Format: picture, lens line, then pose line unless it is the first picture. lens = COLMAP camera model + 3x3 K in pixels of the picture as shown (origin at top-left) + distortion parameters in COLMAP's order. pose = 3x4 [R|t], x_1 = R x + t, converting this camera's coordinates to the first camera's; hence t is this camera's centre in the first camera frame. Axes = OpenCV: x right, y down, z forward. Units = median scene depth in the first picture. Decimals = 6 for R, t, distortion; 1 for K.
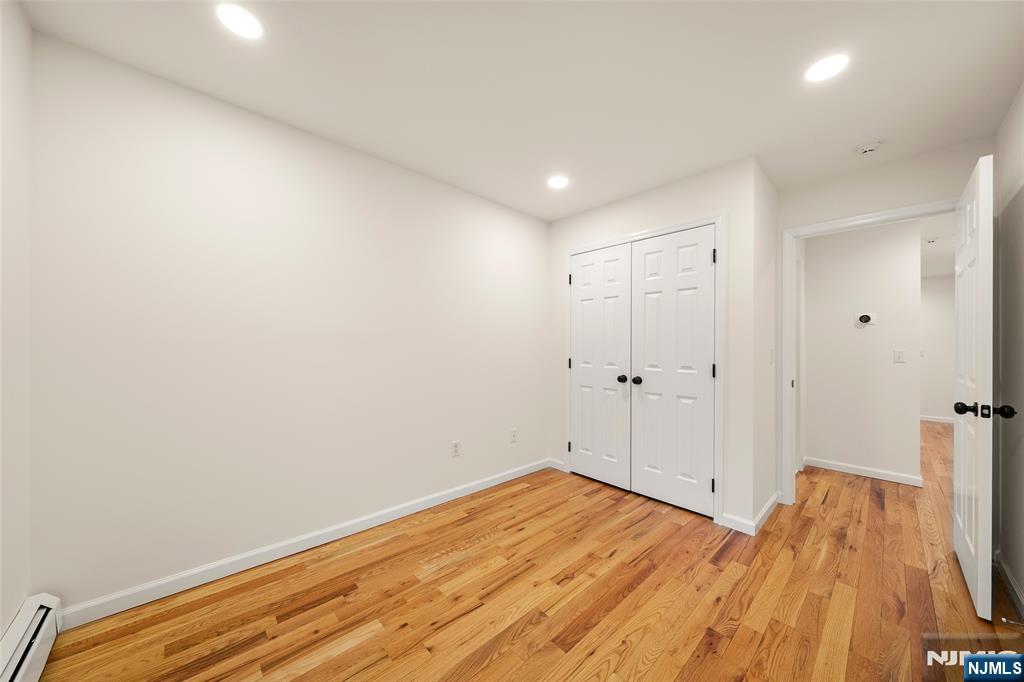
lens RADIAL K [[351.5, 0, 511.2], [0, 351.5, 344.1], [0, 0, 1]] dist [-0.000973, -0.000175]
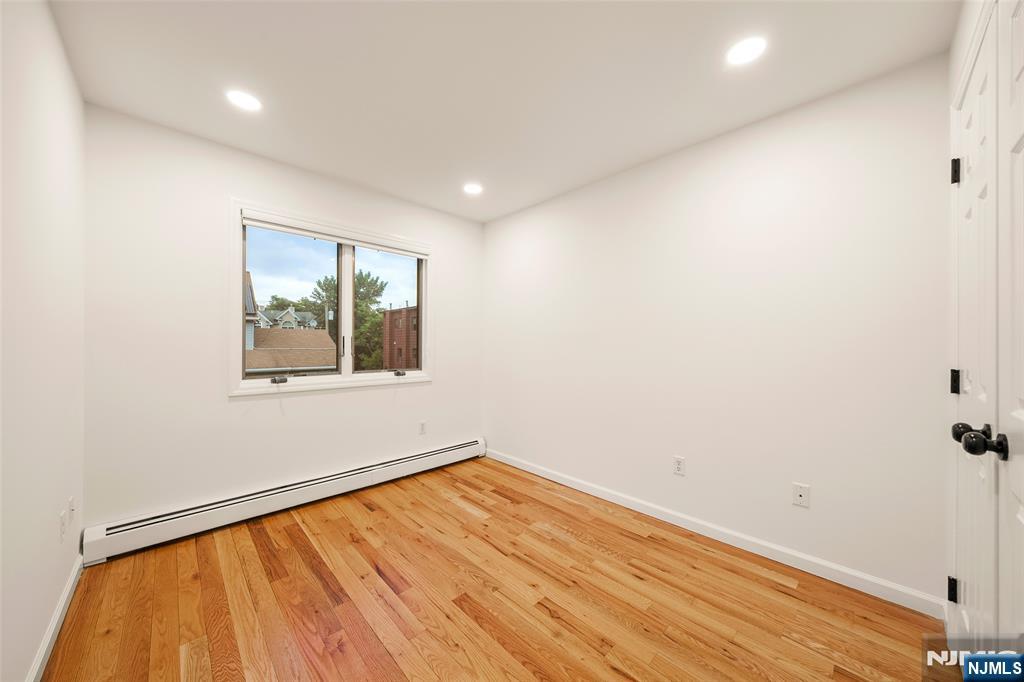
lens RADIAL K [[351.5, 0, 511.2], [0, 351.5, 344.1], [0, 0, 1]] dist [-0.000973, -0.000175]
pose [[0.023718, -0.008173, -0.999685, 0.927849], [0.007120, 0.999943, -0.008006, 0.013631], [0.999693, -0.006928, 0.023775, 0.804094]]
